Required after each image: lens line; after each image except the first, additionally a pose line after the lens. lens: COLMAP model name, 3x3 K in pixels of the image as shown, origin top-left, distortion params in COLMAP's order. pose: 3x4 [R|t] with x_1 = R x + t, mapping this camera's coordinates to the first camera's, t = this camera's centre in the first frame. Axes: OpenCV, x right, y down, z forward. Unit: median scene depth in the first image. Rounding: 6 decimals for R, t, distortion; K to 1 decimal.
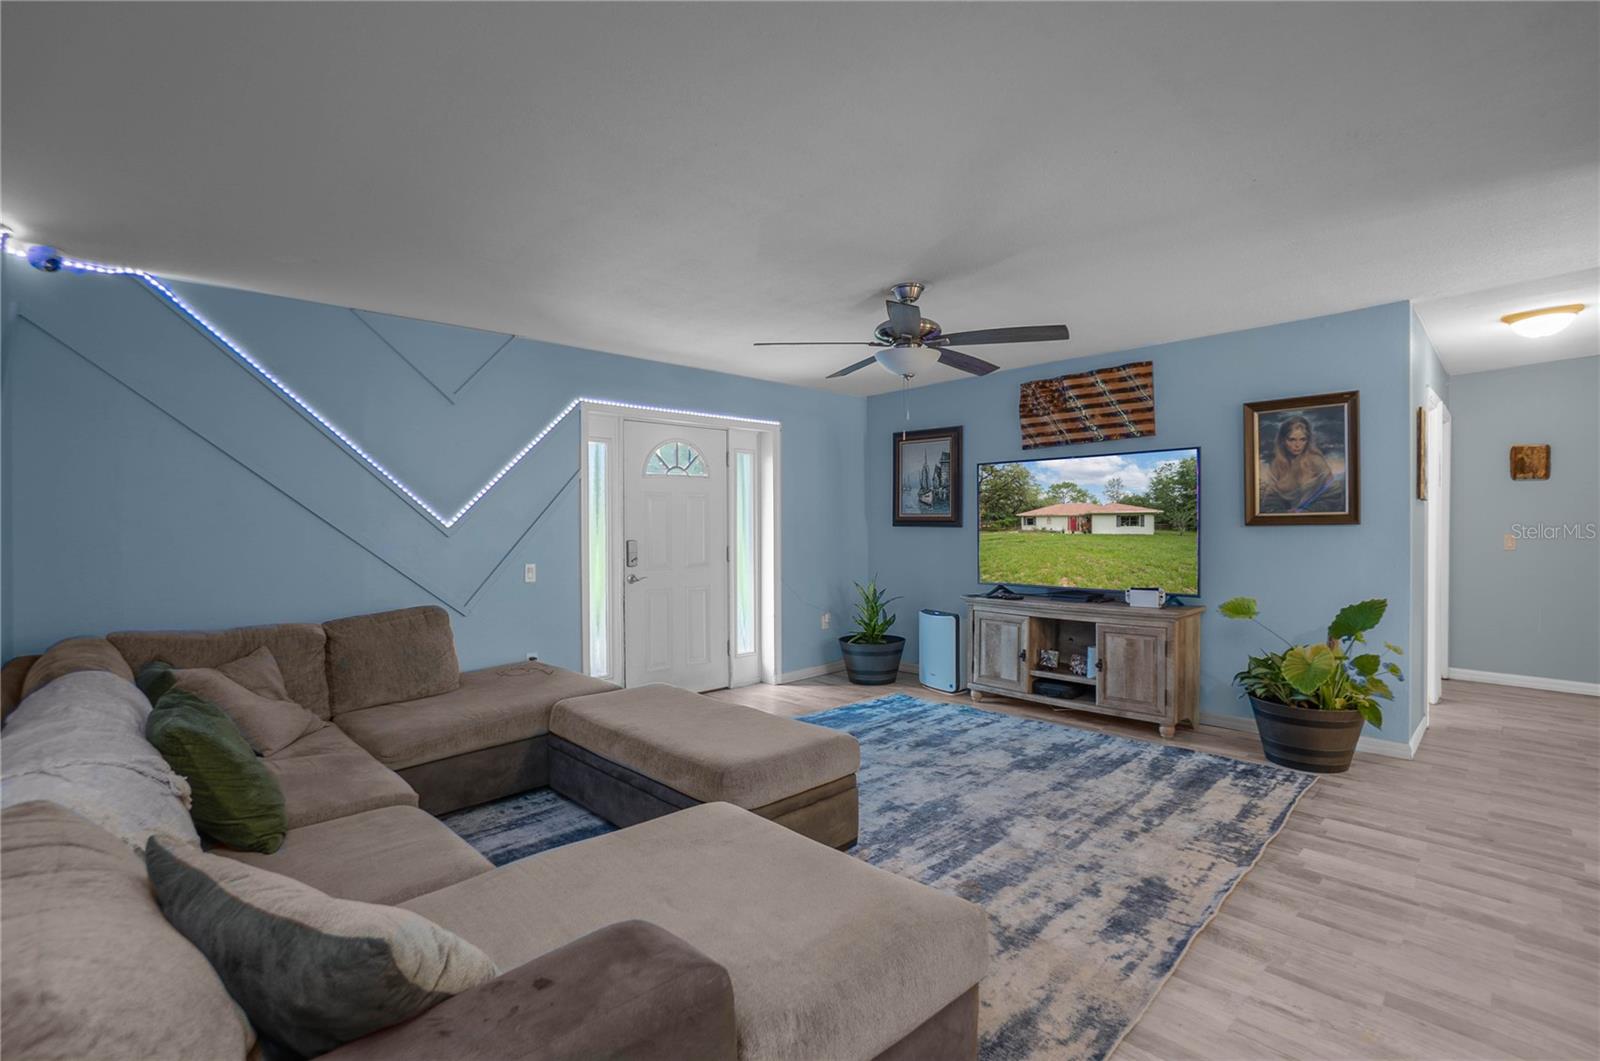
lens RADIAL K [[720.3, 0, 801.6], [0, 720.3, 532.6], [0, 0, 1]] dist [-0.030681, 0.001154]
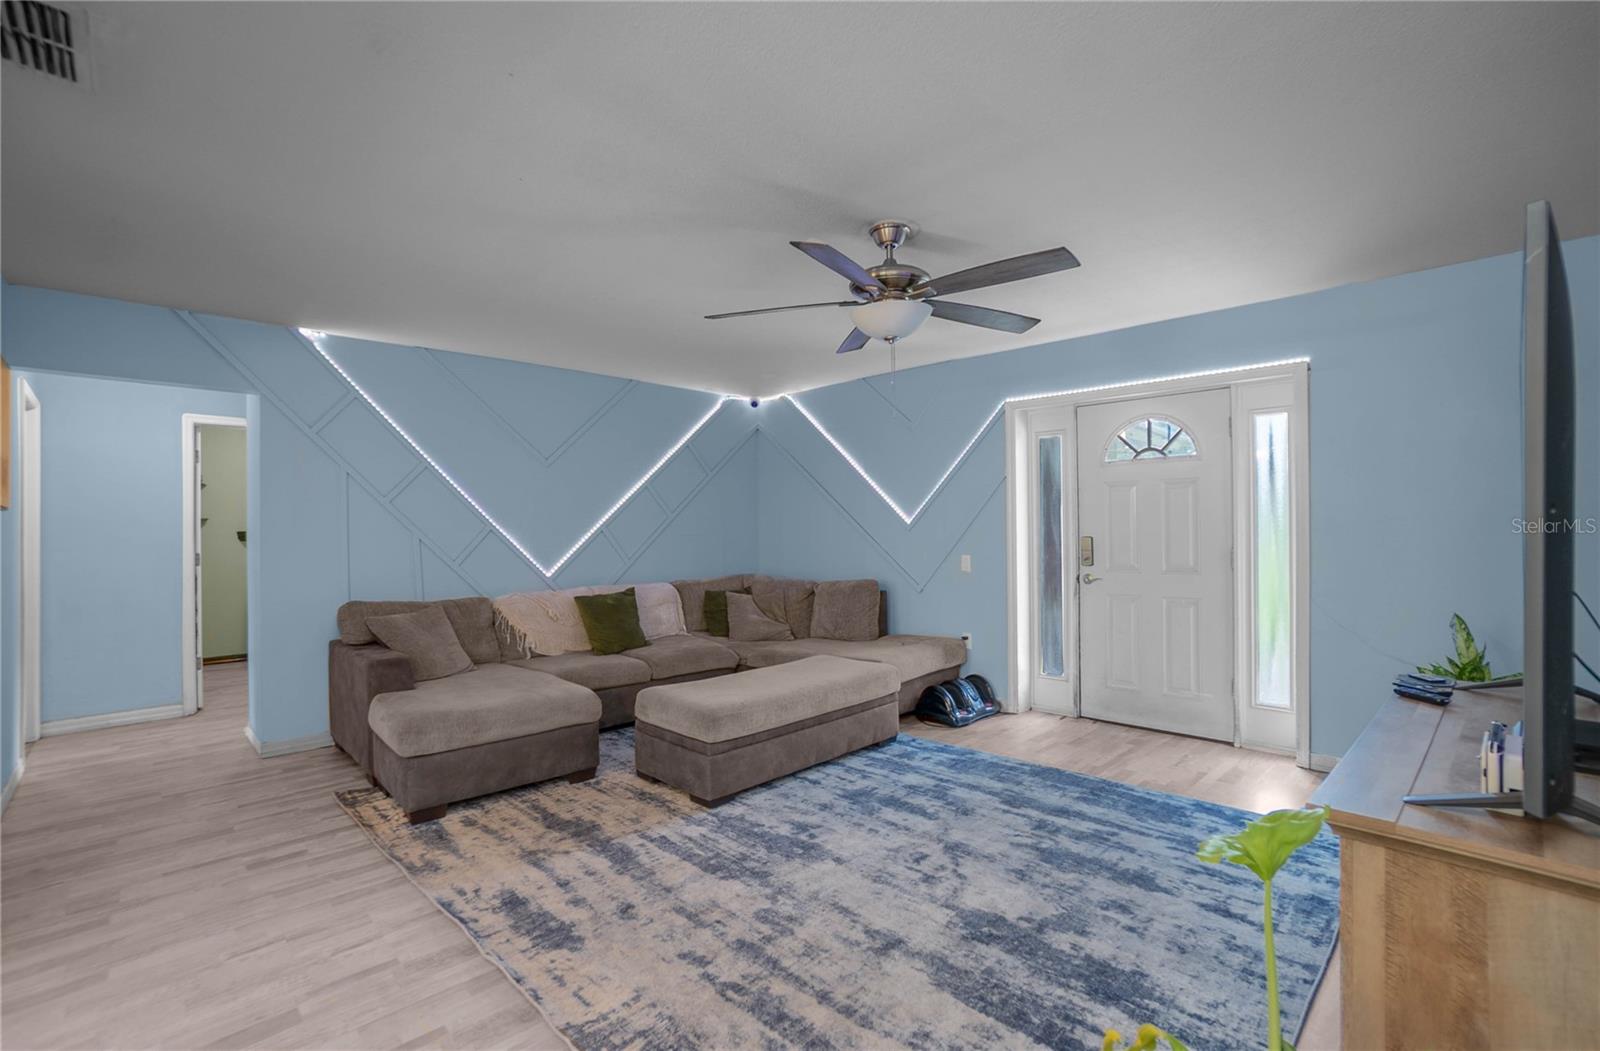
lens RADIAL K [[720.3, 0, 802.5], [0, 720.3, 530.5], [0, 0, 1]] dist [-0.030681, 0.001154]
pose [[0.000001, 0.002484, -0.999997, 0.927179], [0.014265, 0.999895, 0.002484, -0.007600], [0.999898, -0.014265, -0.000034, 0.873755]]
